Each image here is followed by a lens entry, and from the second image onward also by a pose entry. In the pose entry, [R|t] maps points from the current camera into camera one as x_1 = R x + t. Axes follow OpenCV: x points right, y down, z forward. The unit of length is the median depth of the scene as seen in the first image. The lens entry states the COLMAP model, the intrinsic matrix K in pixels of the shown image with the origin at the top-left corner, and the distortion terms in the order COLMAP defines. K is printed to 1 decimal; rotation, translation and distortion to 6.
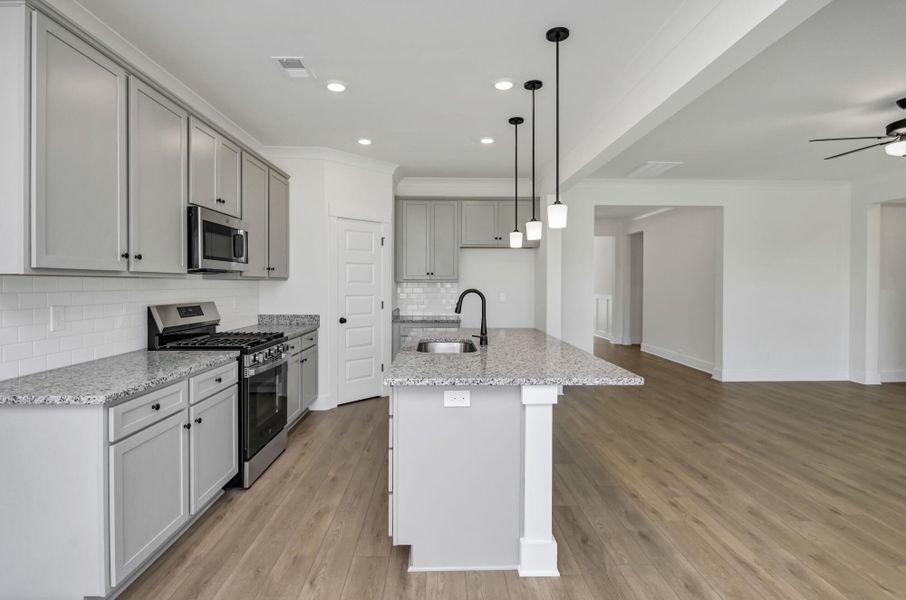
lens RADIAL K [[463.2, 0, 450.5], [0, 463.2, 284.6], [0, 0, 1]] dist [-0.003321, -0.001363]
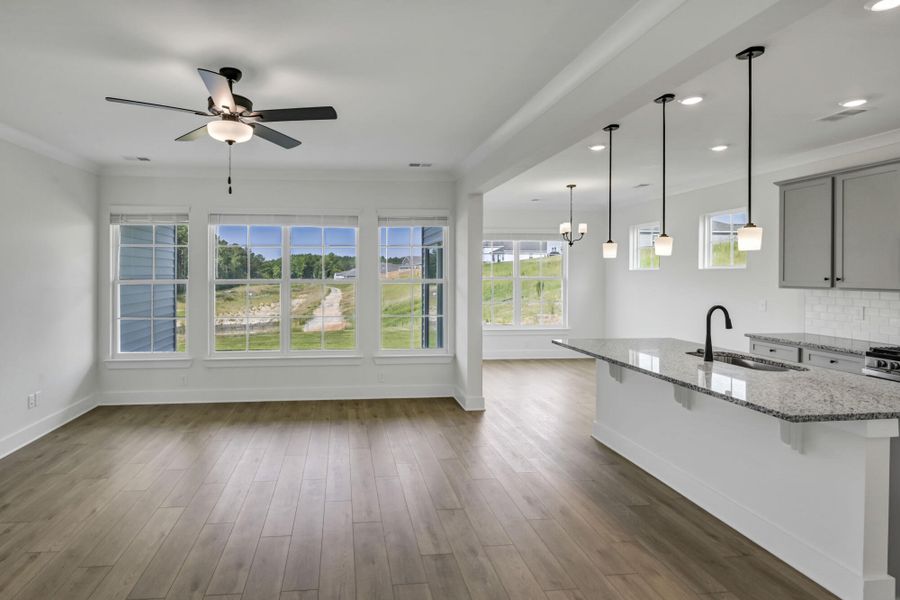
lens RADIAL K [[478.3, 0, 372.9], [0, 478.3, 275.3], [0, 0, 1]] dist [-0.003334, -0.001780]
pose [[-0.998971, 0.003061, -0.045254, 0.762517], [0.002858, 0.999986, 0.004556, -0.060435], [0.045267, 0.004422, -0.998965, 1.807237]]
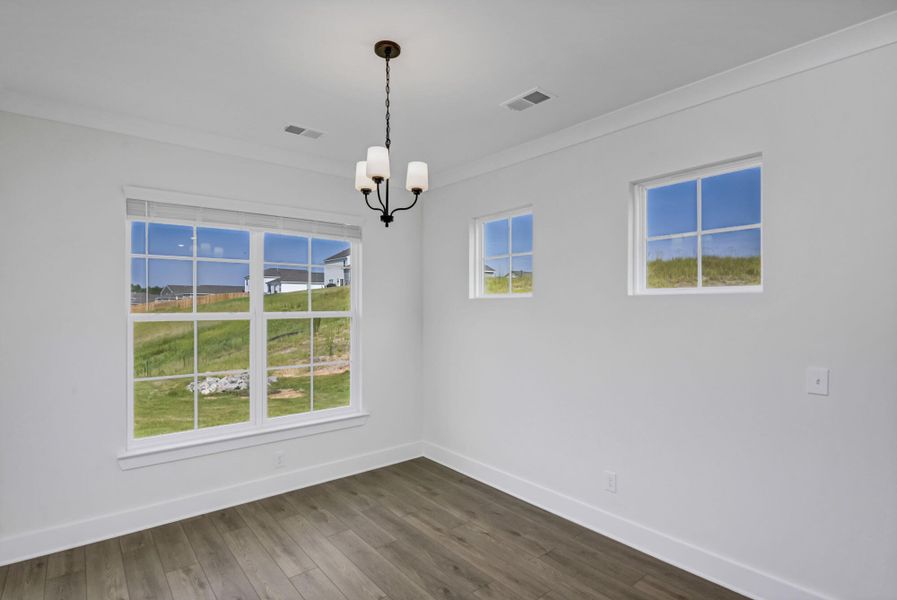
lens RADIAL K [[457.8, 0, 448.5], [0, 457.8, 300.0], [0, 0, 1]] dist [-0.000068, -0.000319]
pose [[-0.790883, -0.002178, -0.611964, 0.221322], [0.003712, 0.999958, -0.008356, -0.056286], [0.611956, -0.008881, -0.790842, 0.524693]]
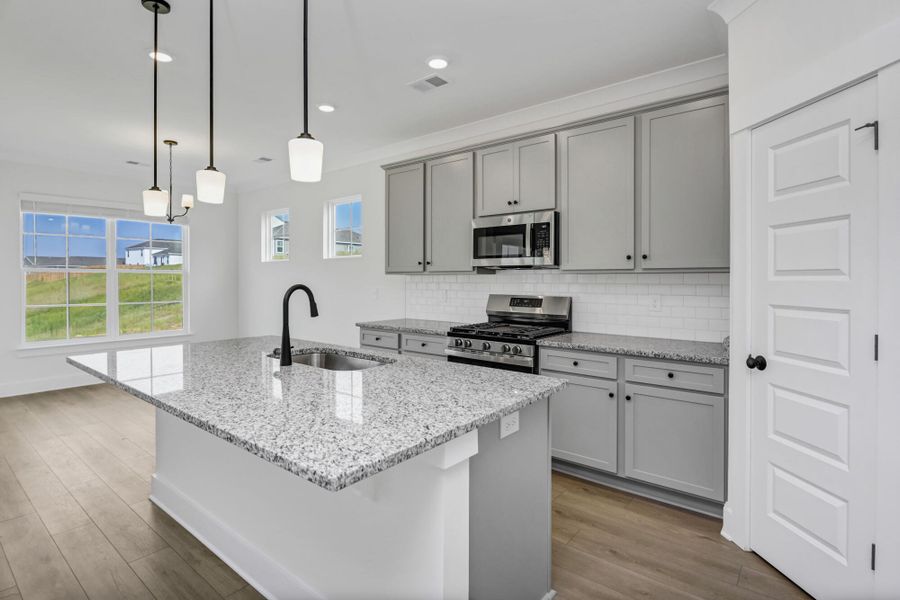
lens RADIAL K [[455.7, 0, 458.0], [0, 455.7, 281.2], [0, 0, 1]] dist [0.002965, 0.000478]
pose [[-0.647289, 0.006424, -0.762218, 0.382069], [0.001941, 0.999975, 0.006780, -0.003141], [0.762242, 0.002909, -0.647285, 1.479707]]
